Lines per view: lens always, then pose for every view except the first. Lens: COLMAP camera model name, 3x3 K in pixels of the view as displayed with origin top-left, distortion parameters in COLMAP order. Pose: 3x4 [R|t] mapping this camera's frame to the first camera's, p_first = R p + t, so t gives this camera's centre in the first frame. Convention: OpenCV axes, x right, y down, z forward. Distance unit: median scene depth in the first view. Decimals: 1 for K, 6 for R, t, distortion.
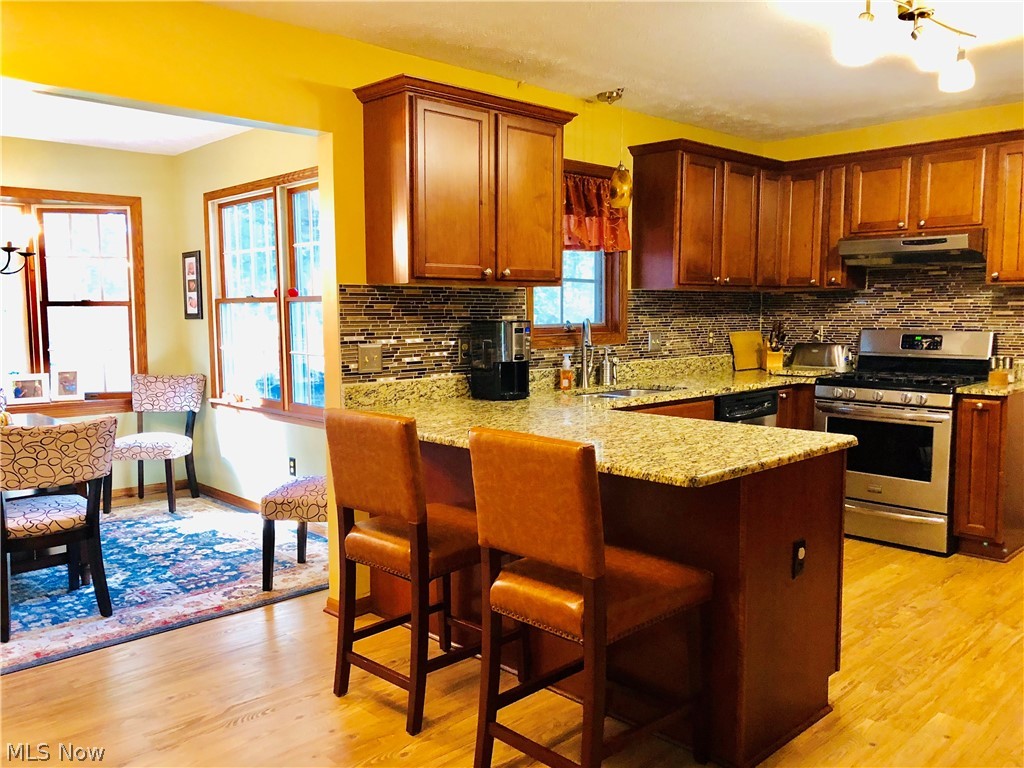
lens RADIAL K [[837.0, 0, 512.0], [0, 837.0, 384.0], [0, 0, 1]] dist [0.052280, 0.000663]
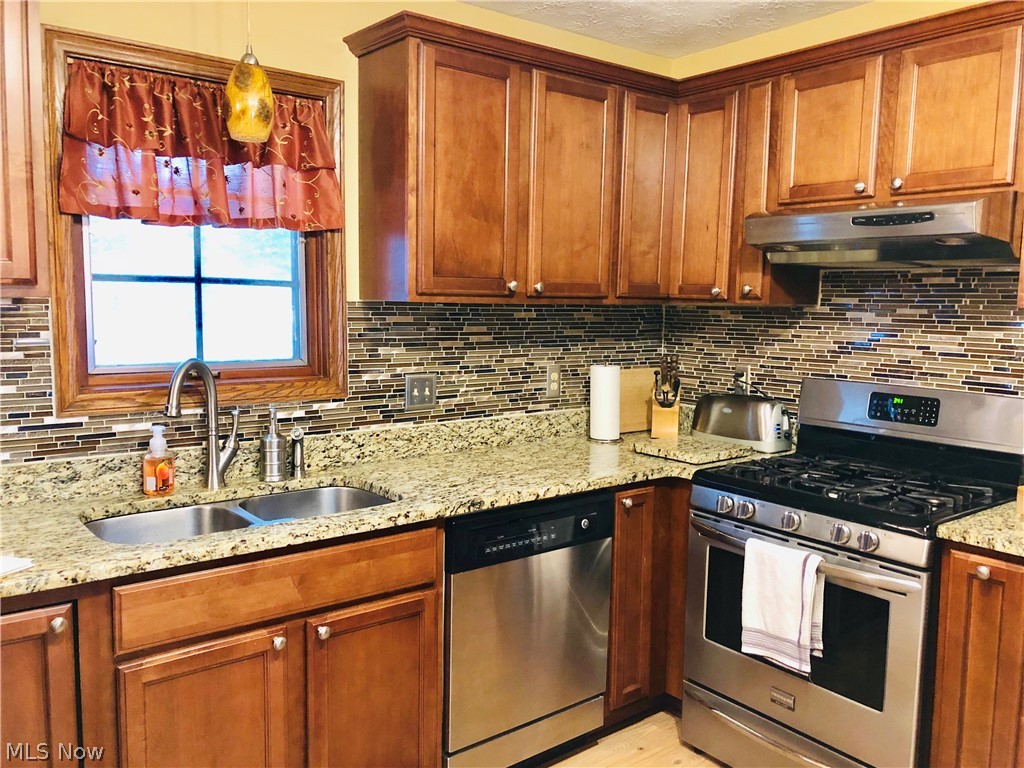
lens RADIAL K [[831.4, 0, 512.0], [0, 831.4, 384.0], [0, 0, 1]] dist [0.053336, -0.047104]
pose [[0.993942, 0.028886, -0.106039, 0.293127], [-0.027800, 0.999545, 0.011706, -0.064508], [0.106329, -0.008687, 0.994293, 0.445484]]
